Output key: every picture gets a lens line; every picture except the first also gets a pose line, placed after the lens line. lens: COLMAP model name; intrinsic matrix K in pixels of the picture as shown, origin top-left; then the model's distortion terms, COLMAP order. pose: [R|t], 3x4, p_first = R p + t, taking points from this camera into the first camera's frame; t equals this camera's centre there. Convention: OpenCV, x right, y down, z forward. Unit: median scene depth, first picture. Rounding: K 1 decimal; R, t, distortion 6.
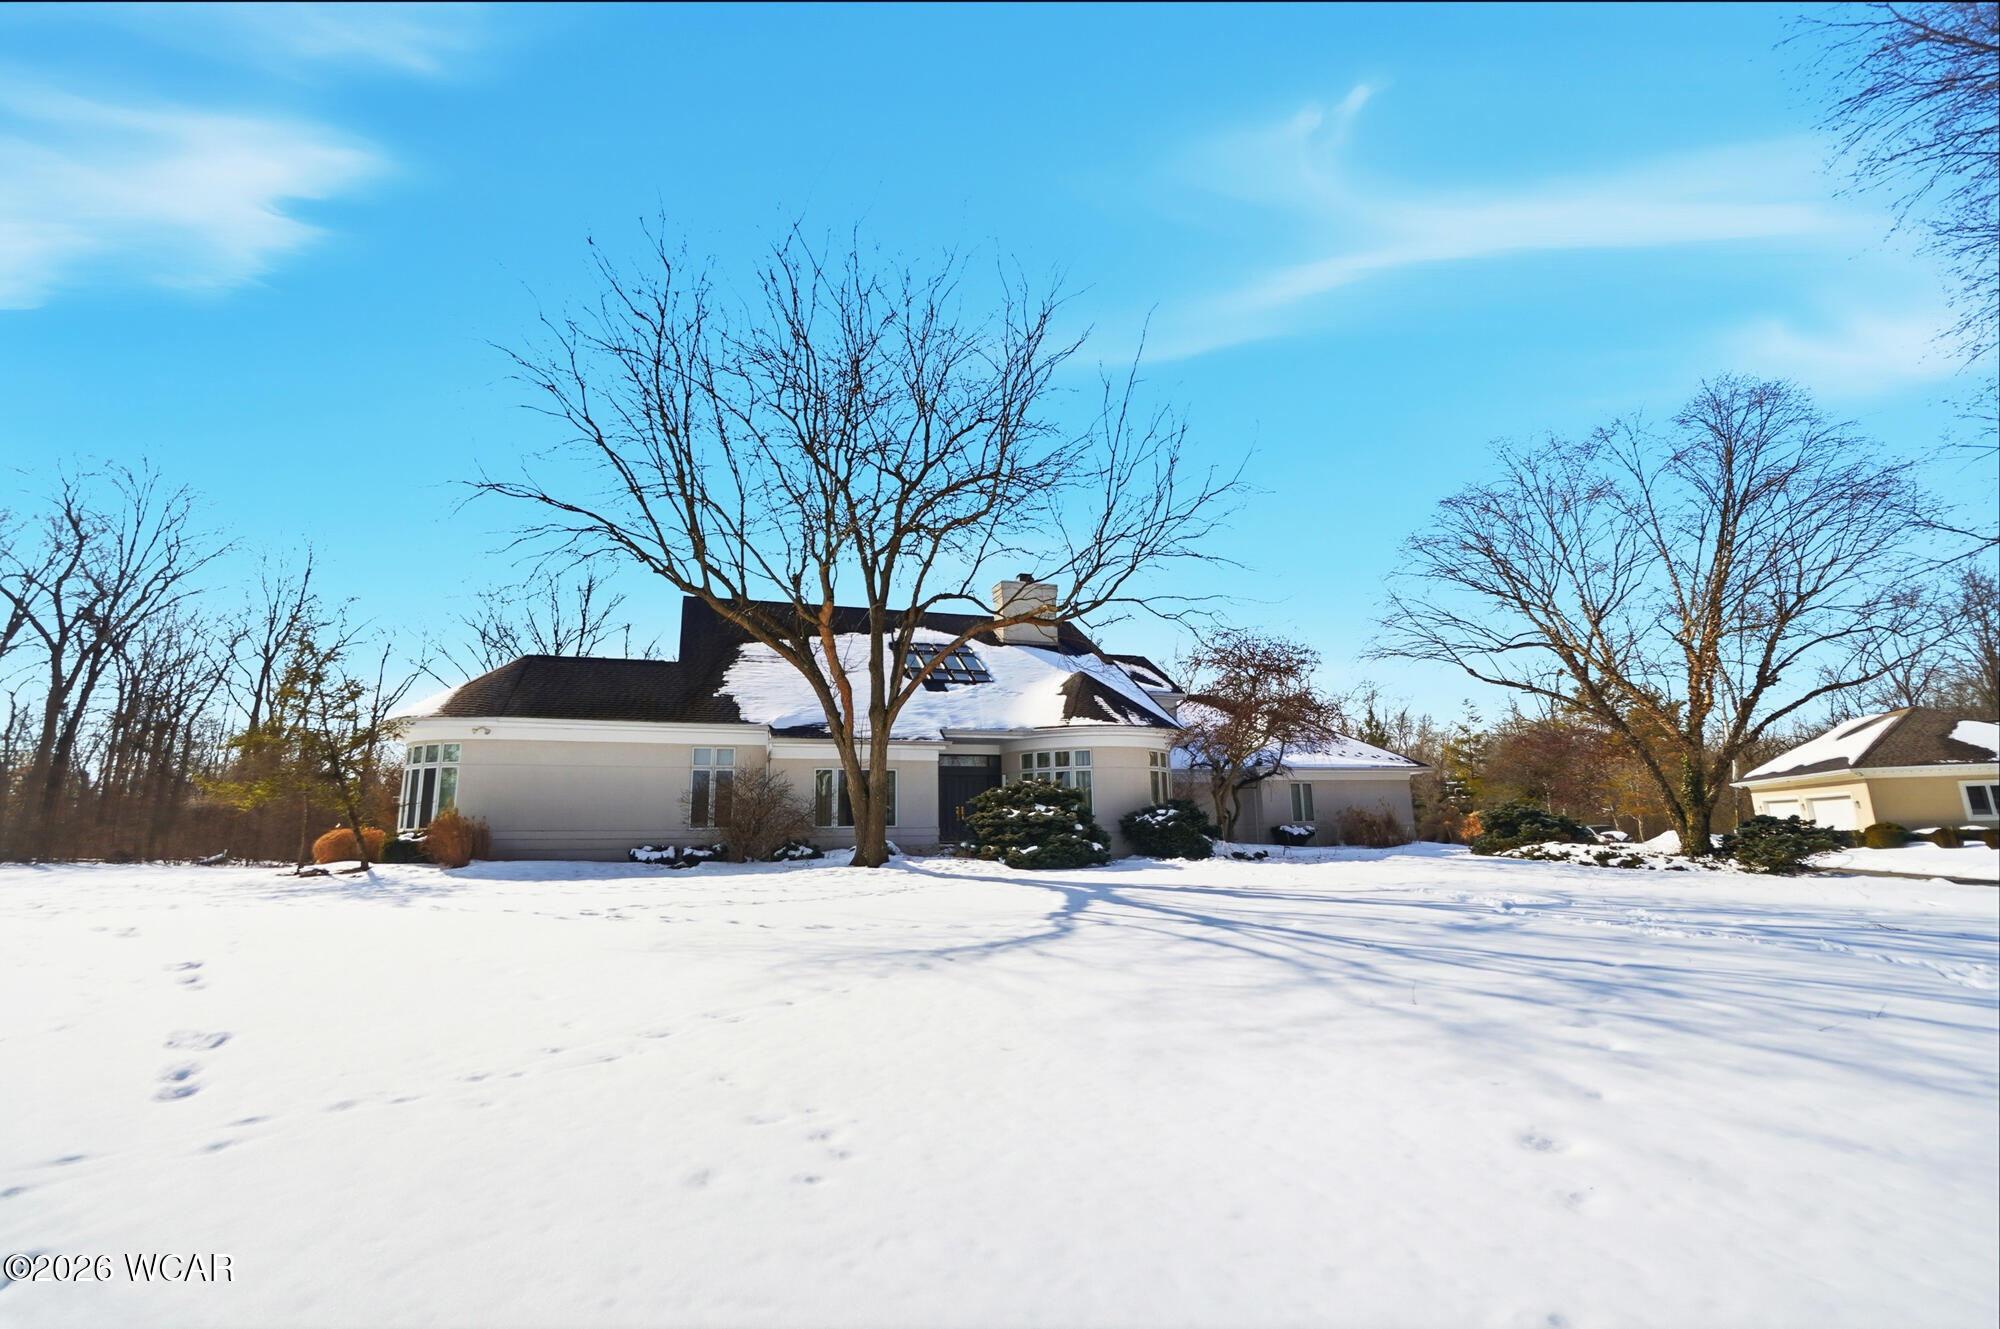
lens RADIAL K [[894.7, 0, 989.6], [0, 894.7, 626.3], [0, 0, 1]] dist [-0.069108, 0.024698]
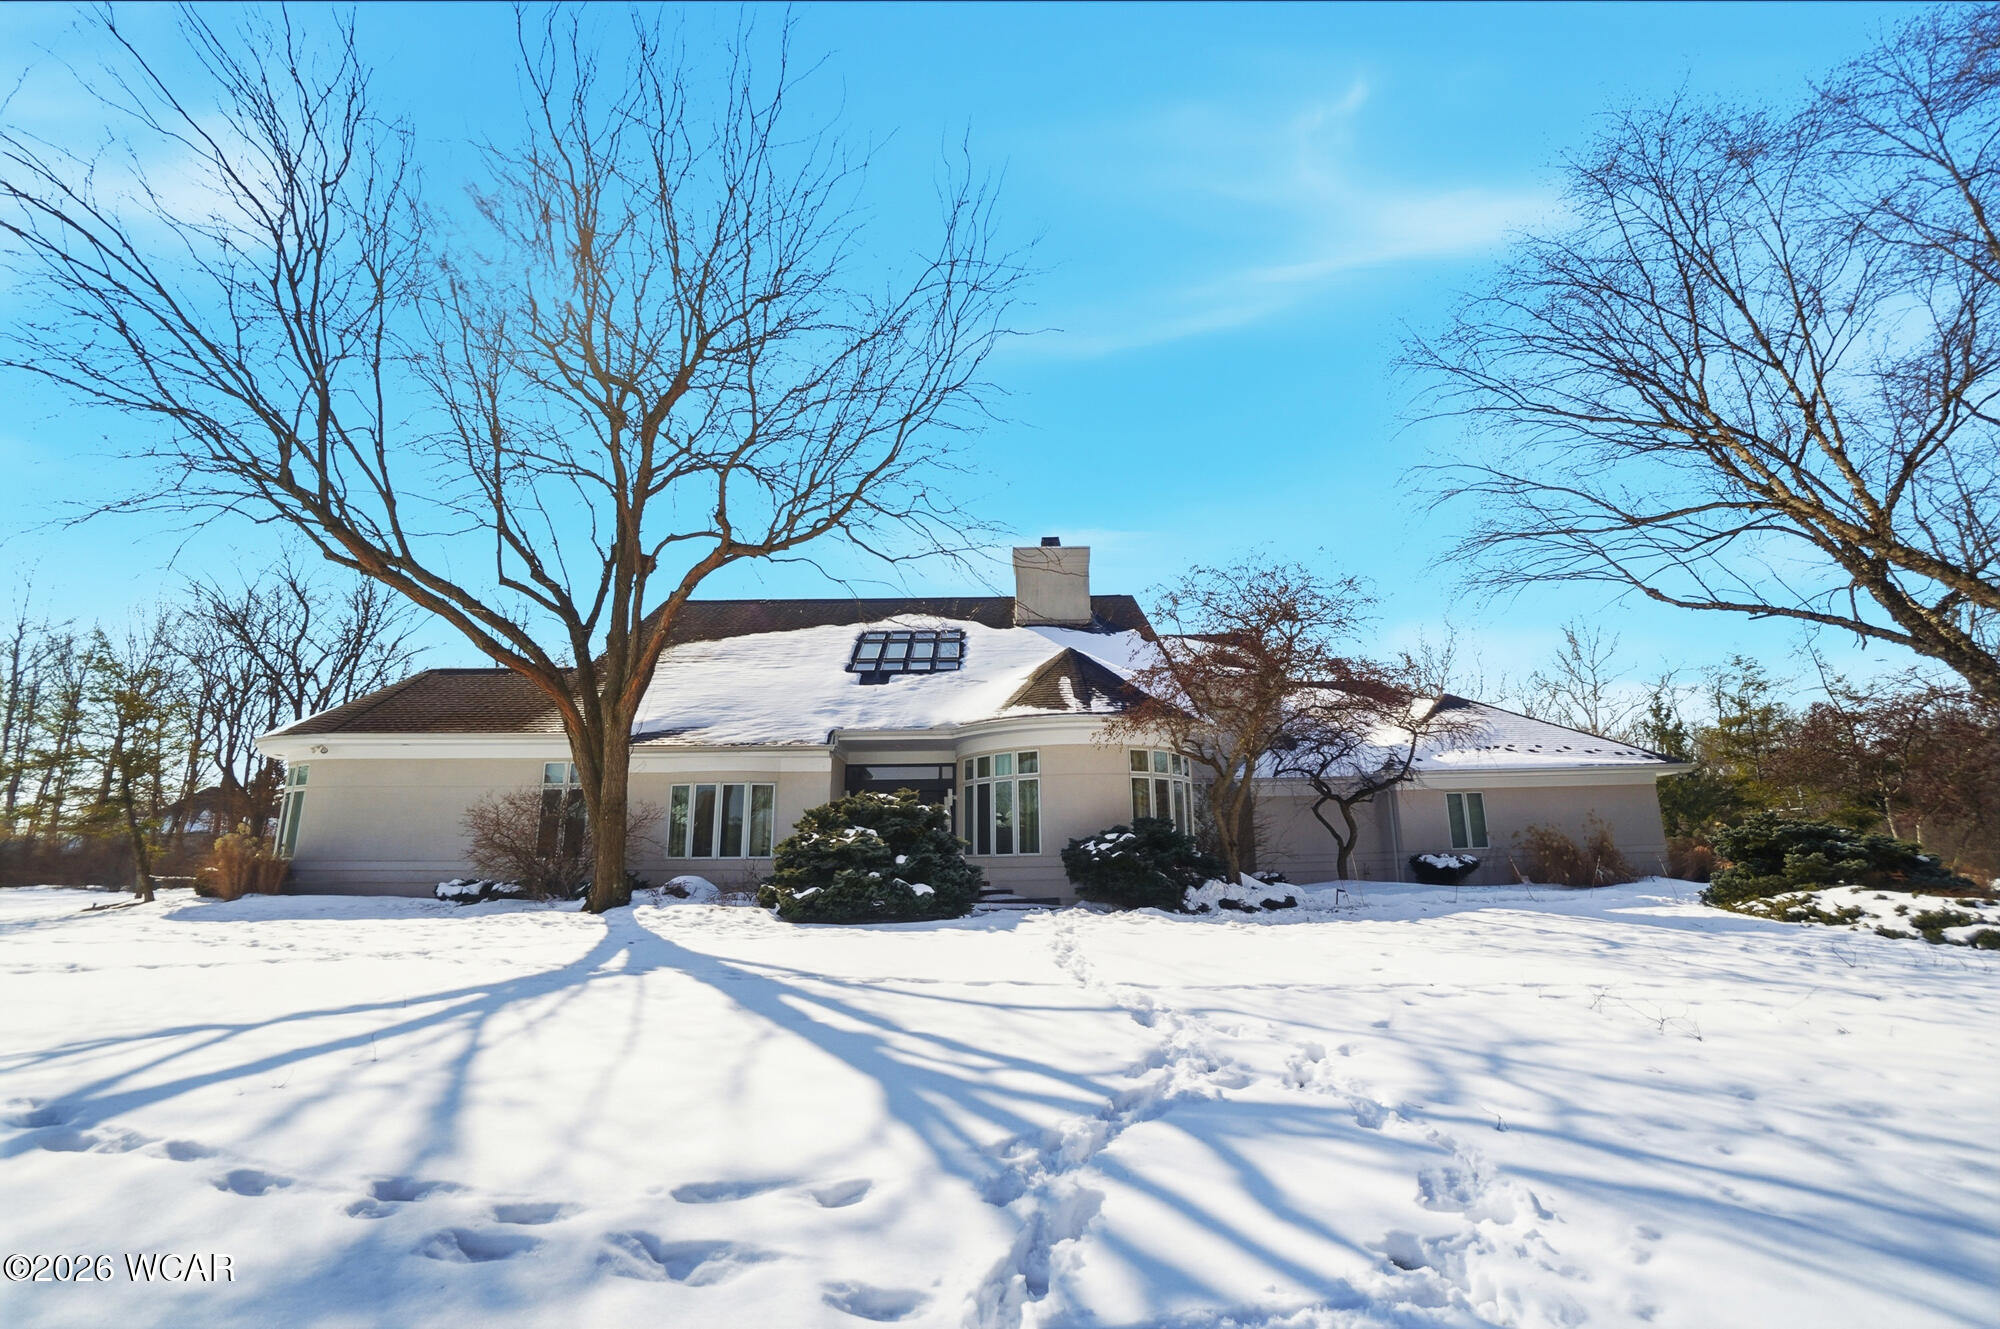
lens RADIAL K [[894.7, 0, 989.6], [0, 894.7, 626.3], [0, 0, 1]] dist [-0.069108, 0.024698]
pose [[0.945799, -0.081495, -0.314361, 0.307466], [0.071691, 0.996515, -0.042644, 0.066849], [0.316740, 0.017796, 0.948345, 0.306089]]
